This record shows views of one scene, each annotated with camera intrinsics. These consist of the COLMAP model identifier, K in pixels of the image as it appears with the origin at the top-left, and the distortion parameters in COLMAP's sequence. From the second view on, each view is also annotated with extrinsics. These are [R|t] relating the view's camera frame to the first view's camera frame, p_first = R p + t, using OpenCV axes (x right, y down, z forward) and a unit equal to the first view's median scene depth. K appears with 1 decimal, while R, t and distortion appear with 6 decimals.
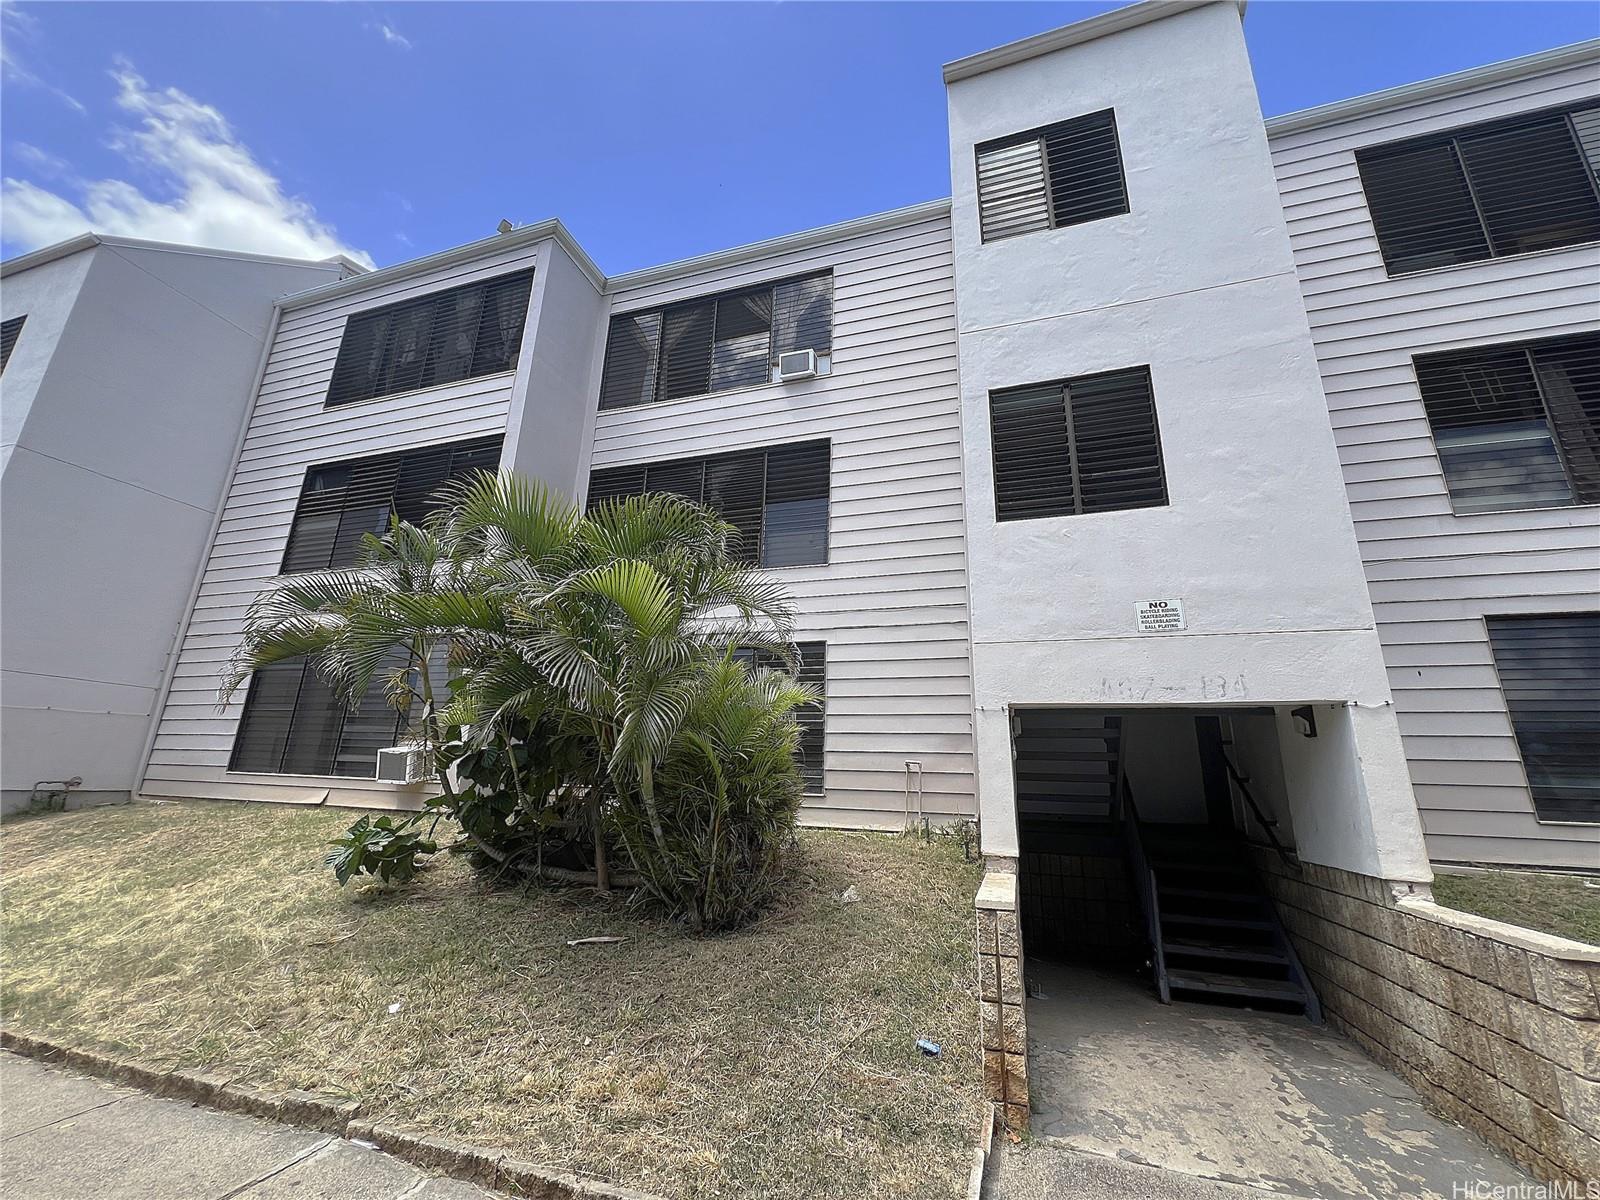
lens RADIAL K [[642.3, 0, 800.0], [0, 642.3, 601.3], [0, 0, 1]] dist [-0.005778, 0.001745]
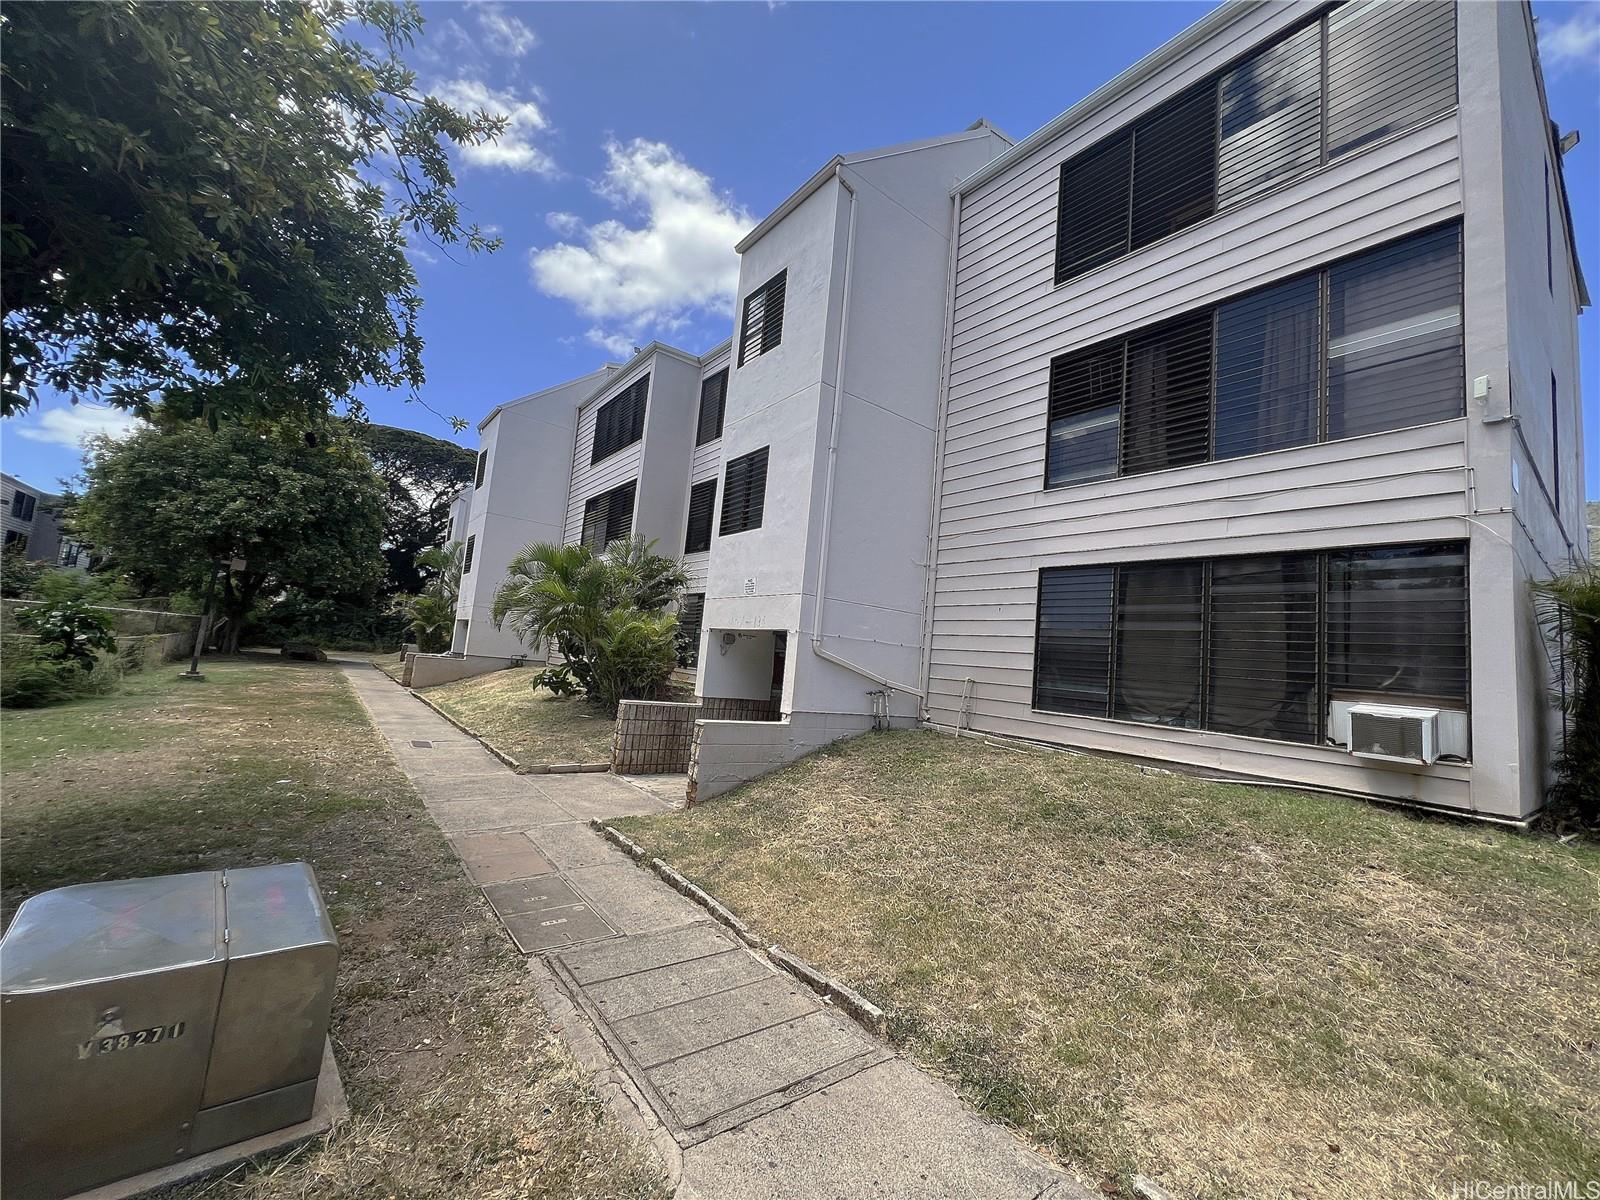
lens RADIAL K [[642.3, 0, 792.3], [0, 642.3, 600.3], [0, 0, 1]] dist [-0.005778, 0.001745]
pose [[0.820131, -0.014582, -0.571990, 1.318701], [0.092950, 0.989792, 0.108040, -0.100048], [0.564576, -0.141774, 0.813114, -0.409012]]
